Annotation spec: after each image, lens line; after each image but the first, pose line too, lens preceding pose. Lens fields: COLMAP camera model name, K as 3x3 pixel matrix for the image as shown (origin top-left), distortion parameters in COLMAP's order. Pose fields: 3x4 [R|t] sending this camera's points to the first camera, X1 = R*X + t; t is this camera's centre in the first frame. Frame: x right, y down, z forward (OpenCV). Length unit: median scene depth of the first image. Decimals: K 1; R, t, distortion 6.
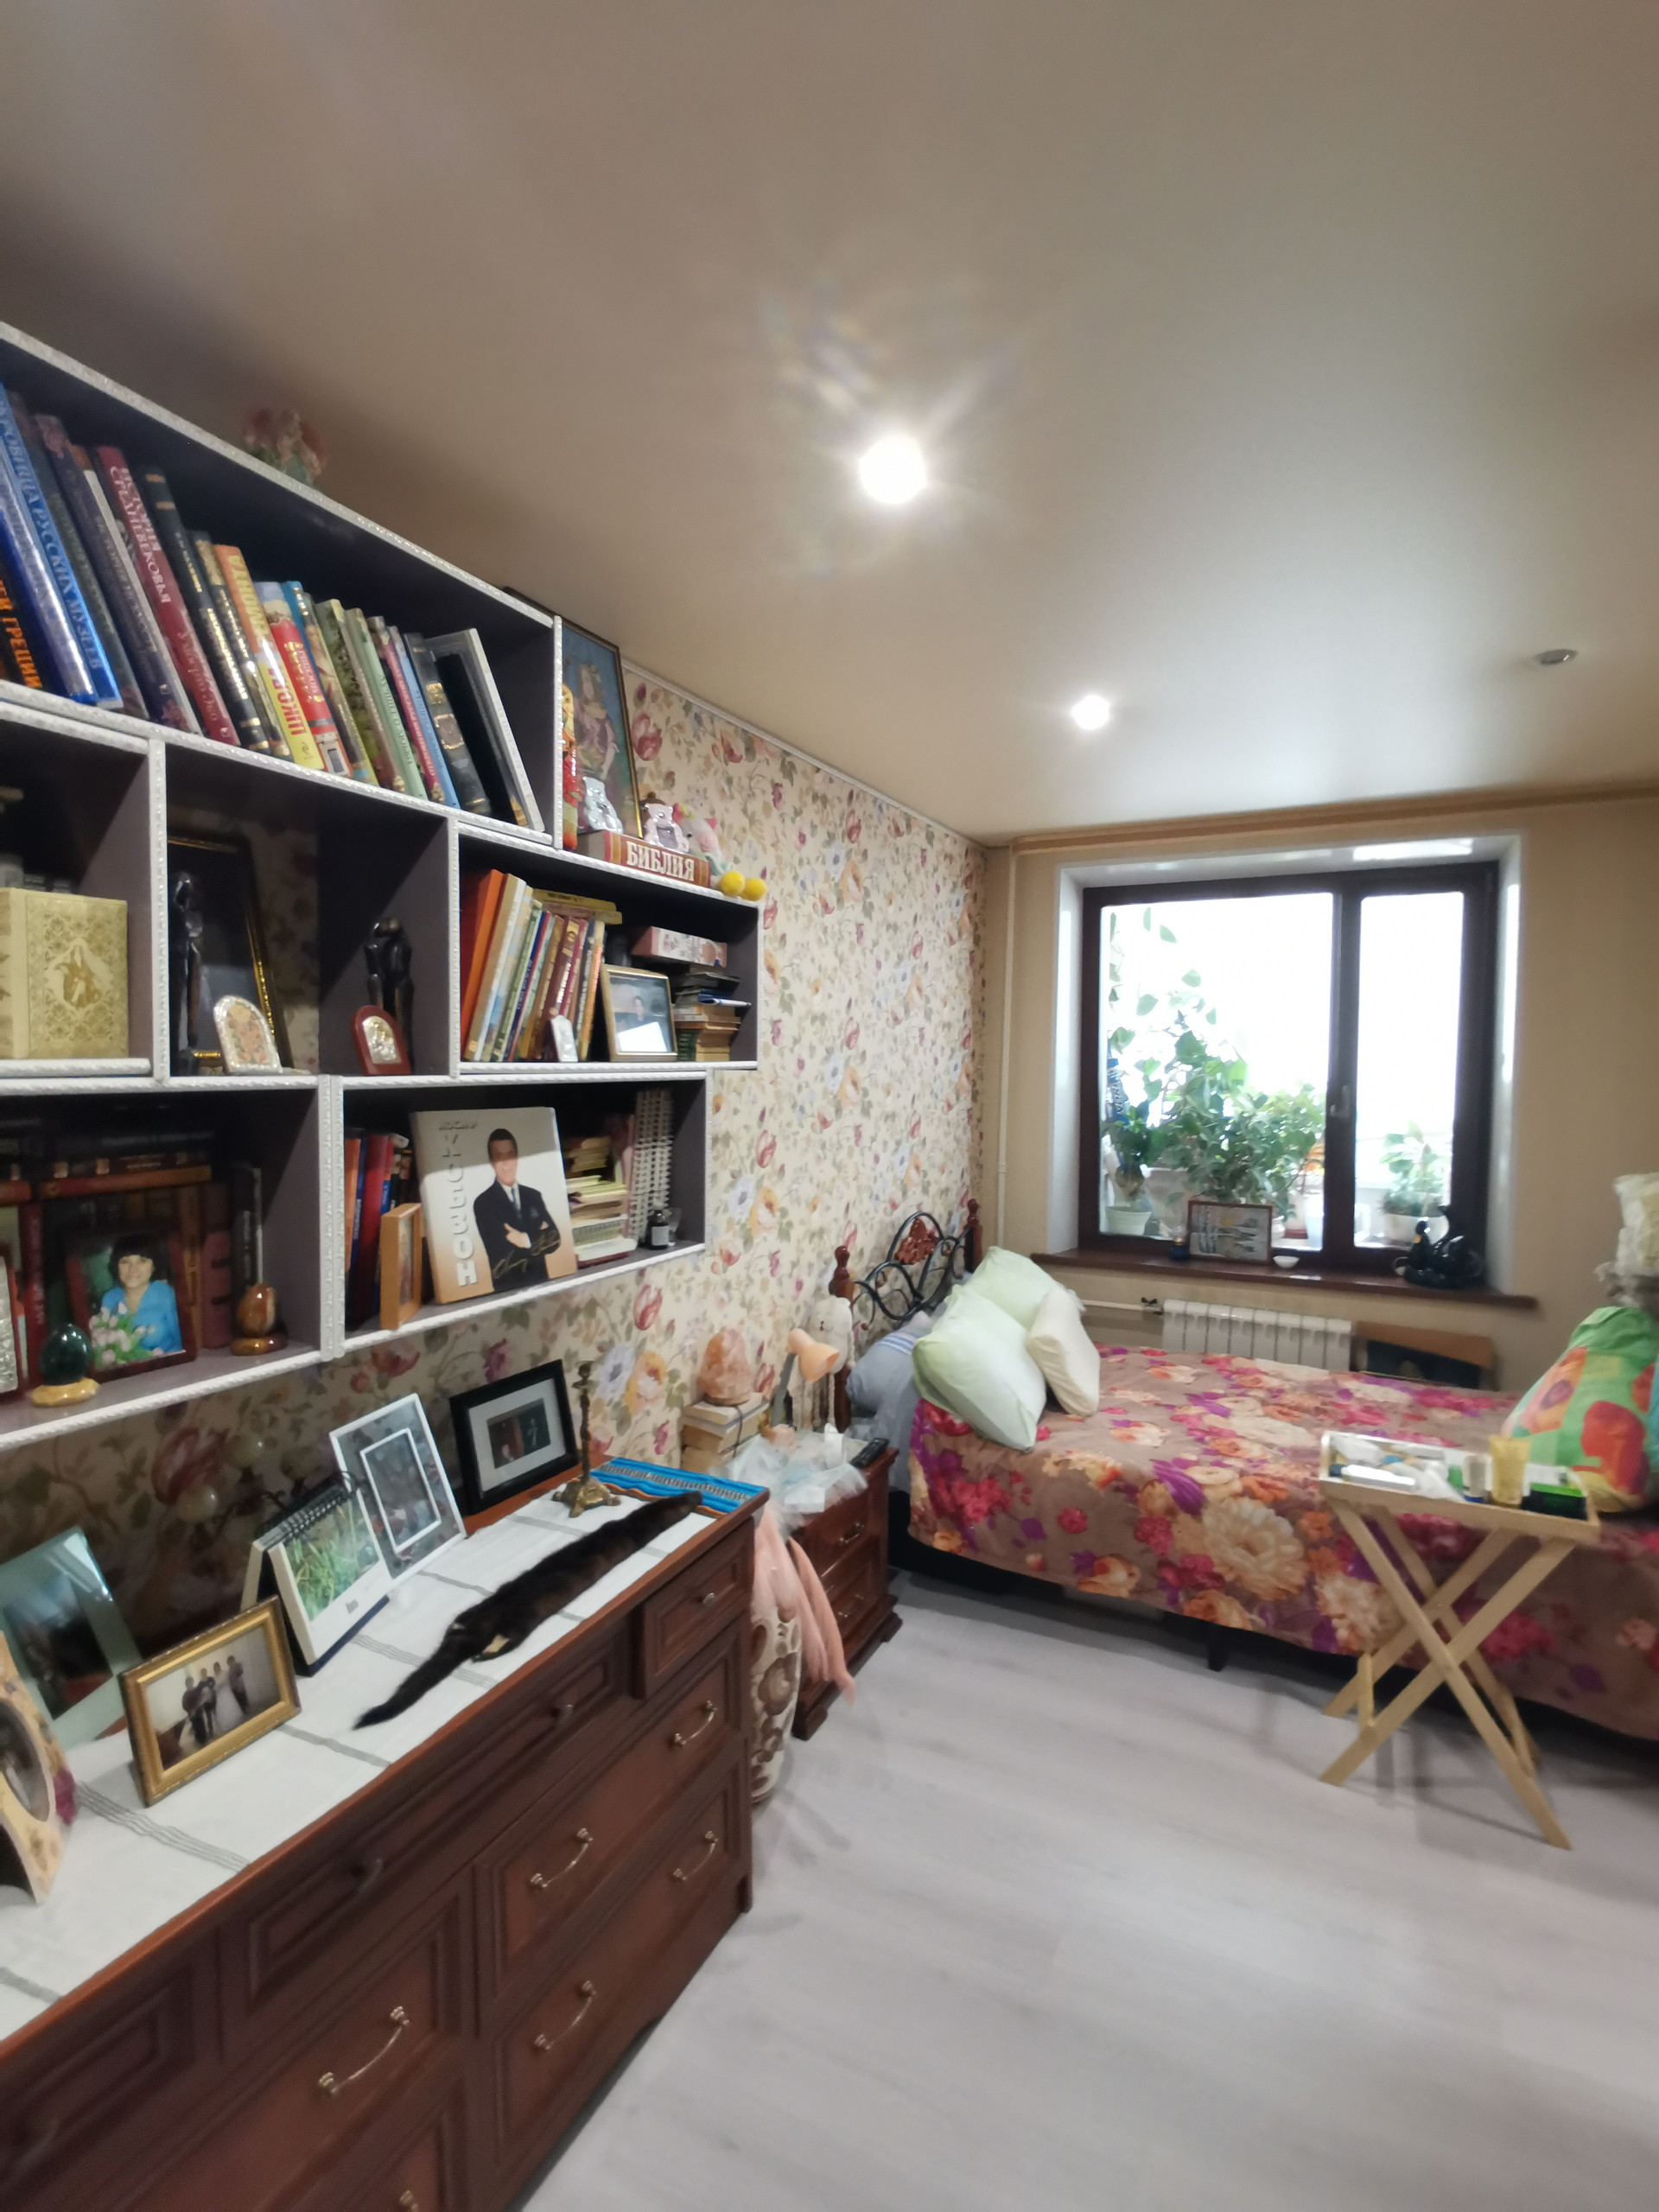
lens RADIAL K [[1069.7, 0, 824.1], [0, 1069.7, 1108.2], [0, 0, 1]] dist [-0.001499, -0.006686]
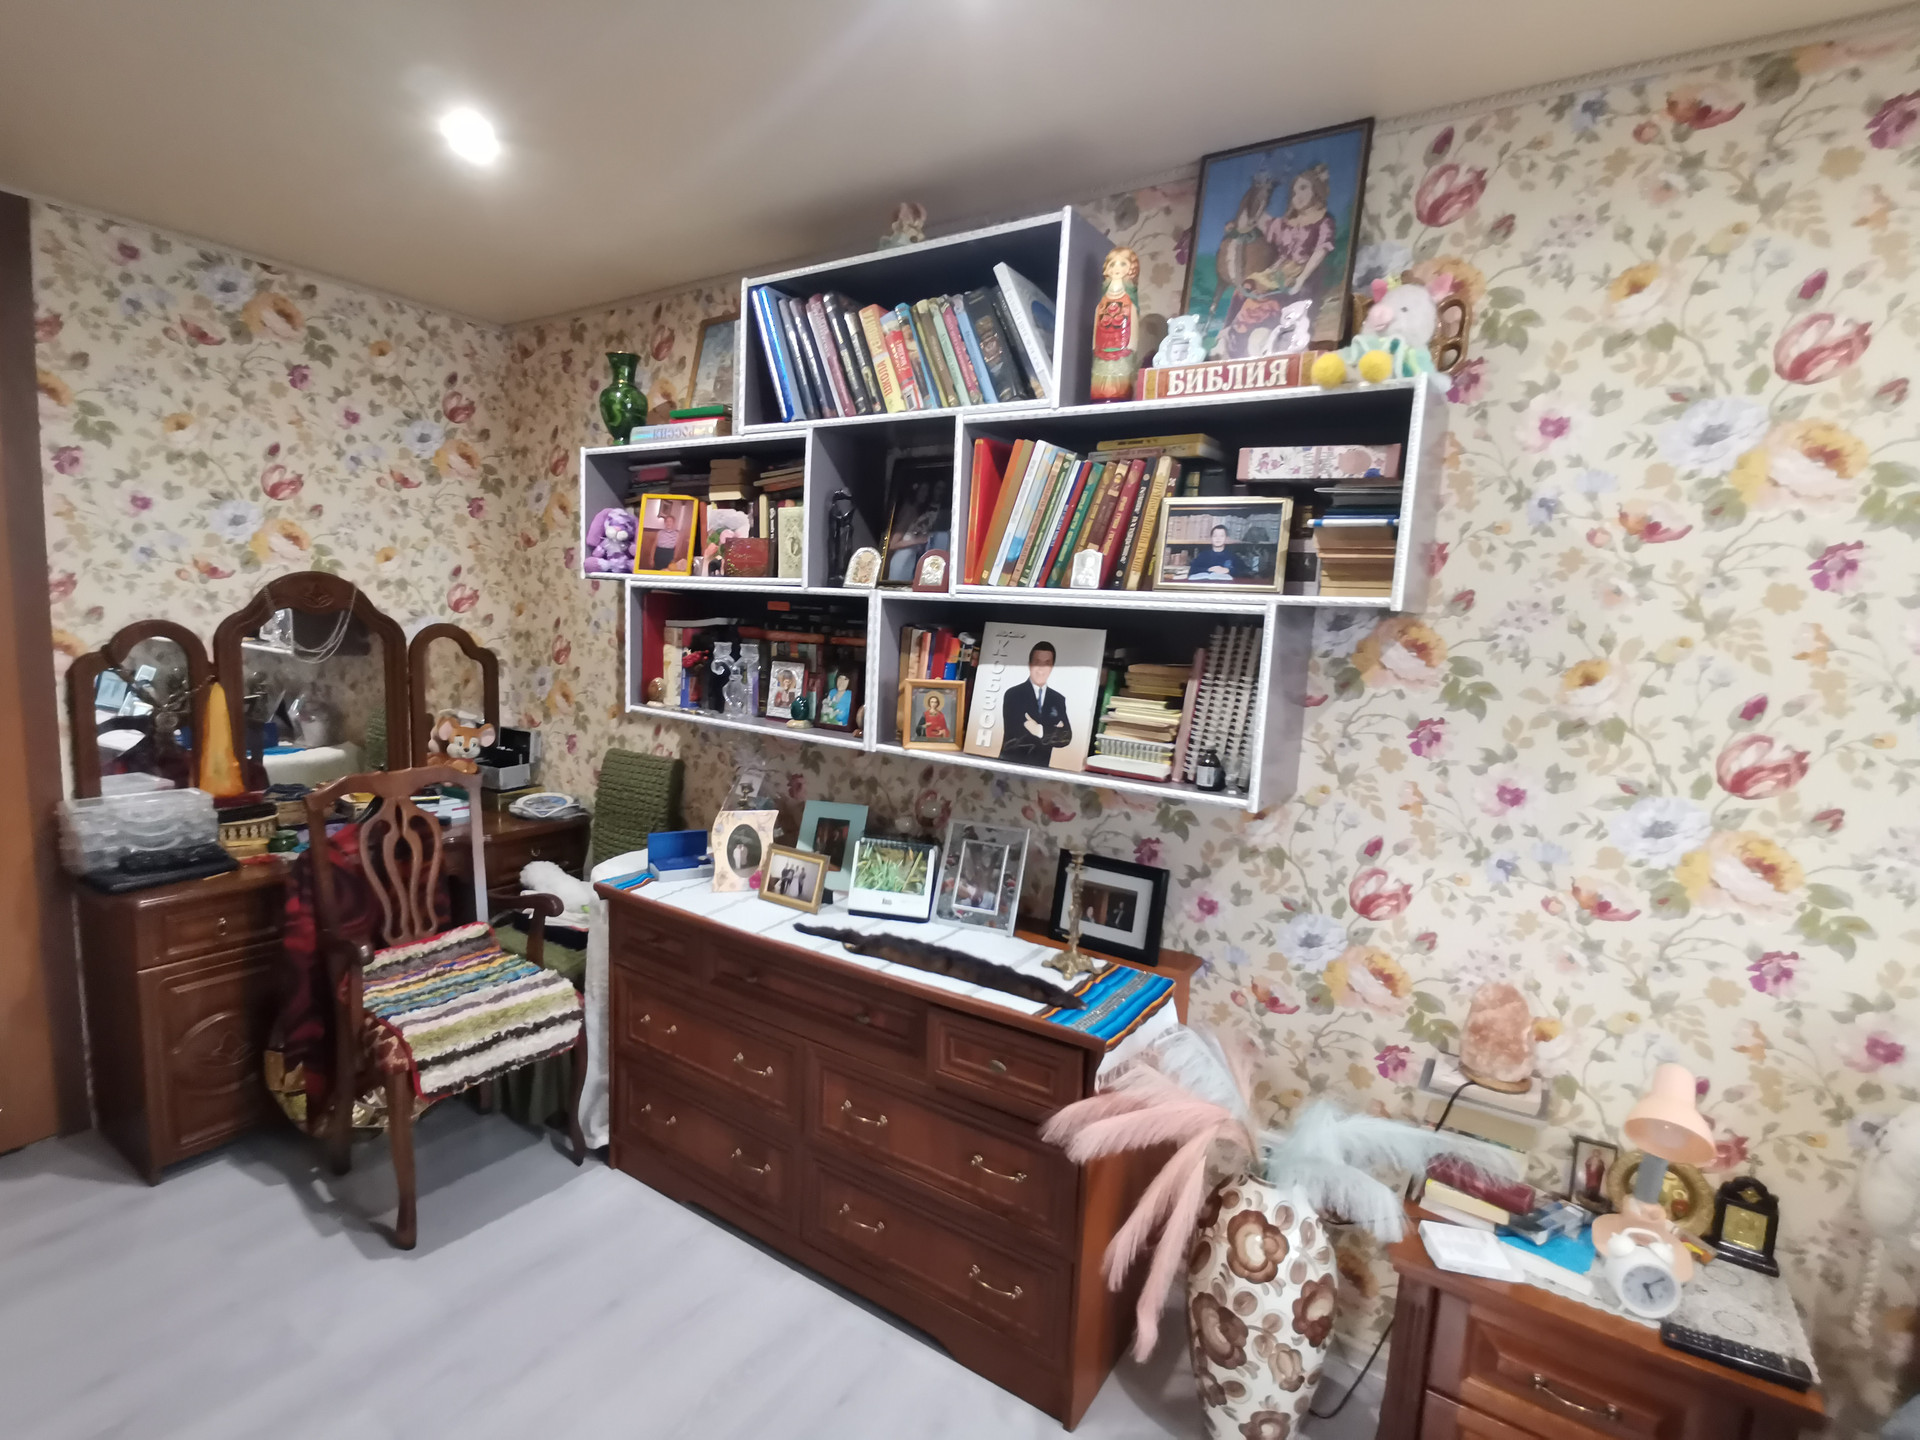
lens RADIAL K [[928.5, 0, 953.6], [0, 928.5, 721.9], [0, 0, 1]] dist [-0.001499, -0.006686]
pose [[-0.118229, 0.110792, -0.986786, 0.820295], [-0.094784, 0.987959, 0.122279, -0.011265], [0.988452, 0.107988, -0.106304, 1.023841]]
